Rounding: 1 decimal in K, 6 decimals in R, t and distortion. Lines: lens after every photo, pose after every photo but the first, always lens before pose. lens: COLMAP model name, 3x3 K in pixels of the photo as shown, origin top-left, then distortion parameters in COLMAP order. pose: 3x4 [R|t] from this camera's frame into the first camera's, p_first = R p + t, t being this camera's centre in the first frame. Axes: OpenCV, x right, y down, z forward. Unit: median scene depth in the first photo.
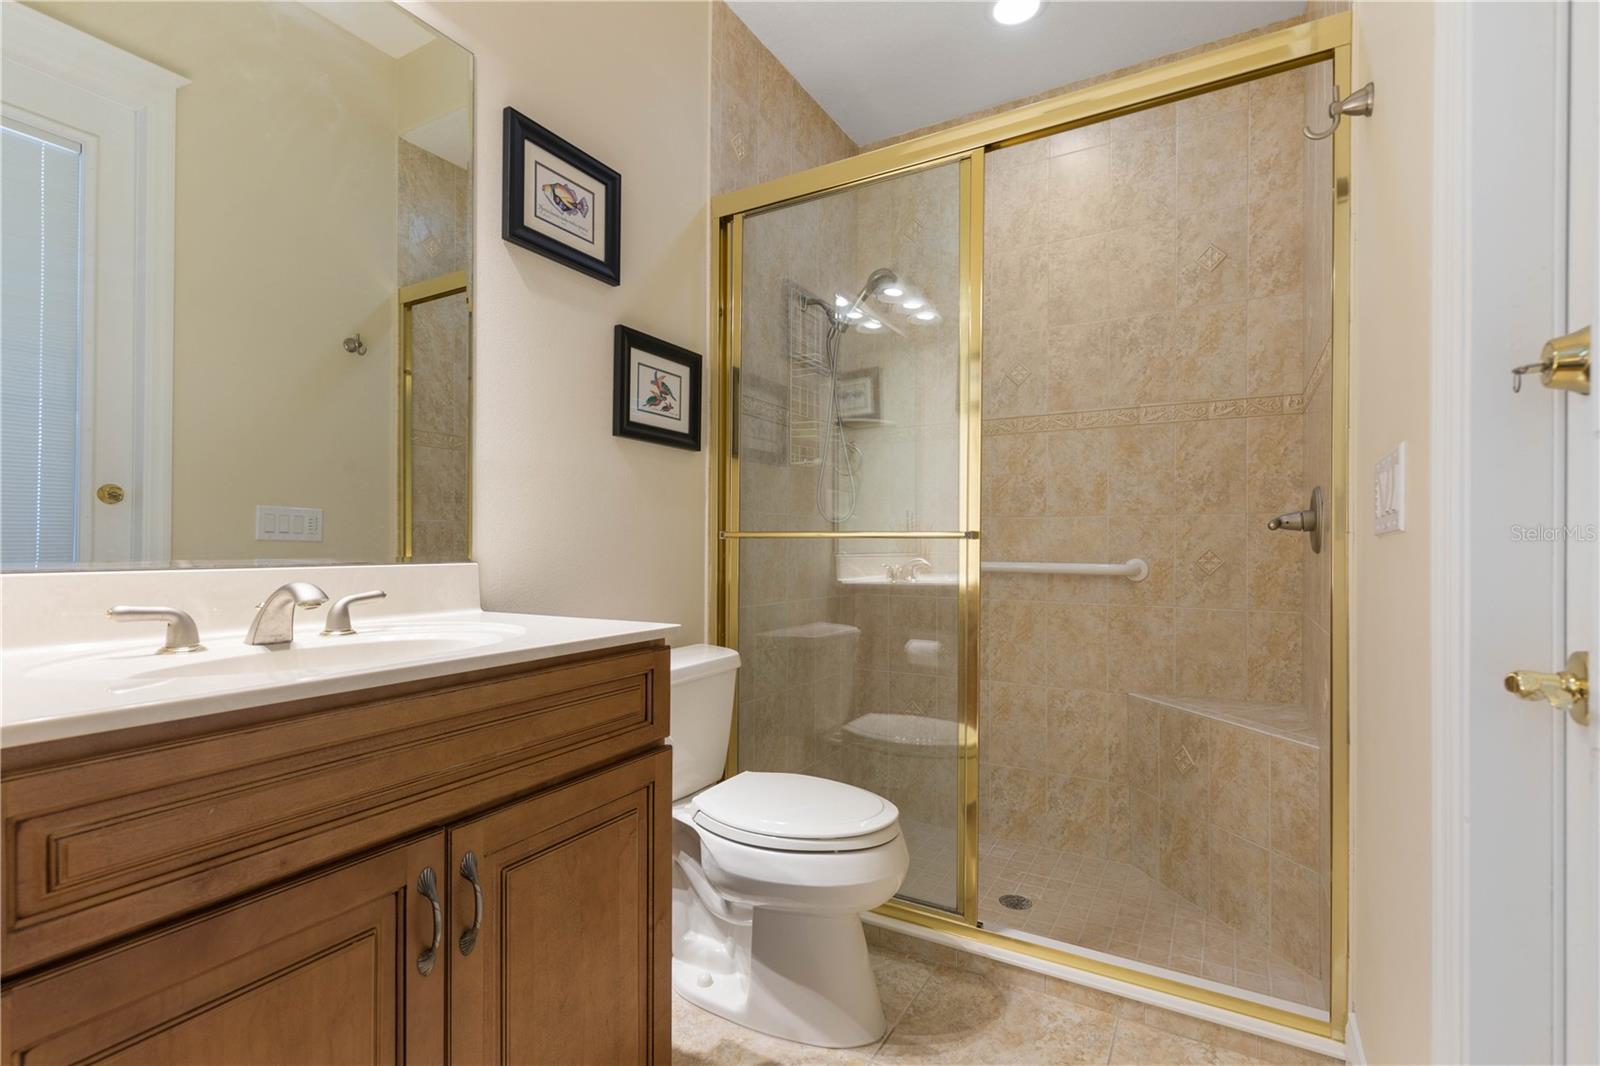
lens RADIAL K [[731.9, 0, 806.3], [0, 731.9, 537.5], [0, 0, 1]] dist [0.005487, 0.000908]
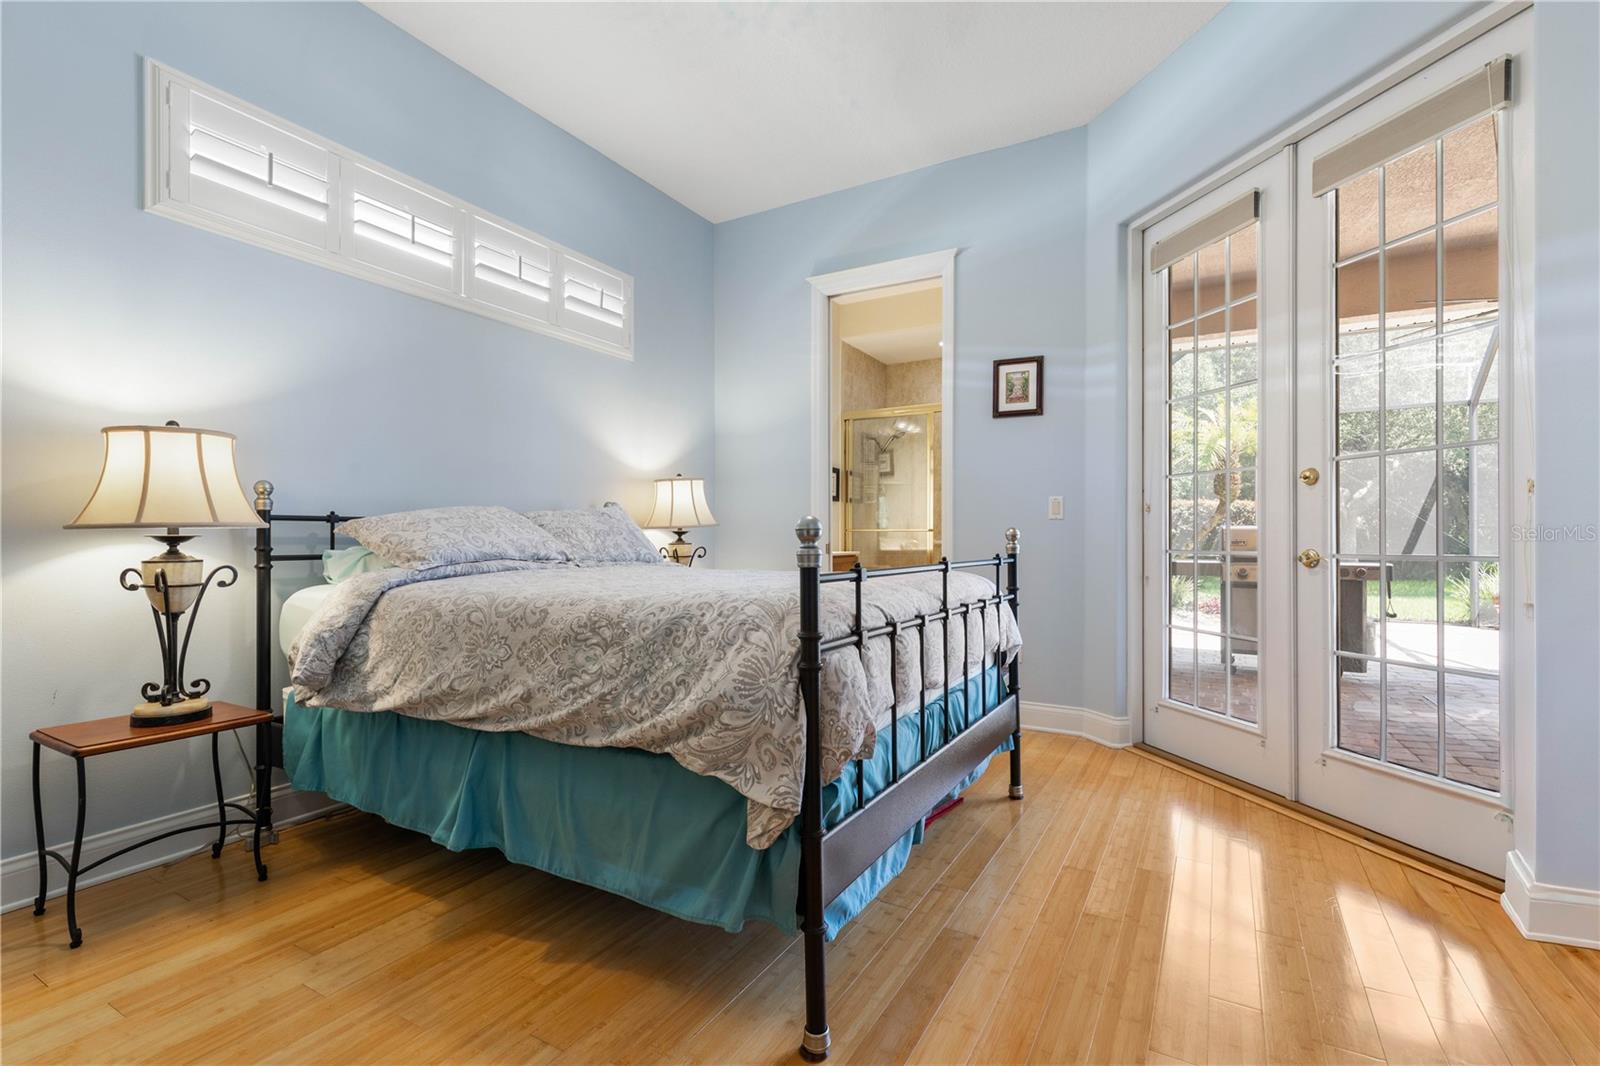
lens RADIAL K [[731.9, 0, 799.9], [0, 731.9, 536.1], [0, 0, 1]] dist [0.005487, 0.000908]
pose [[0.999987, -0.002912, 0.004245, -0.191923], [0.002907, 0.999995, 0.001188, 0.011081], [-0.004248, -0.001175, 0.999990, -1.180280]]
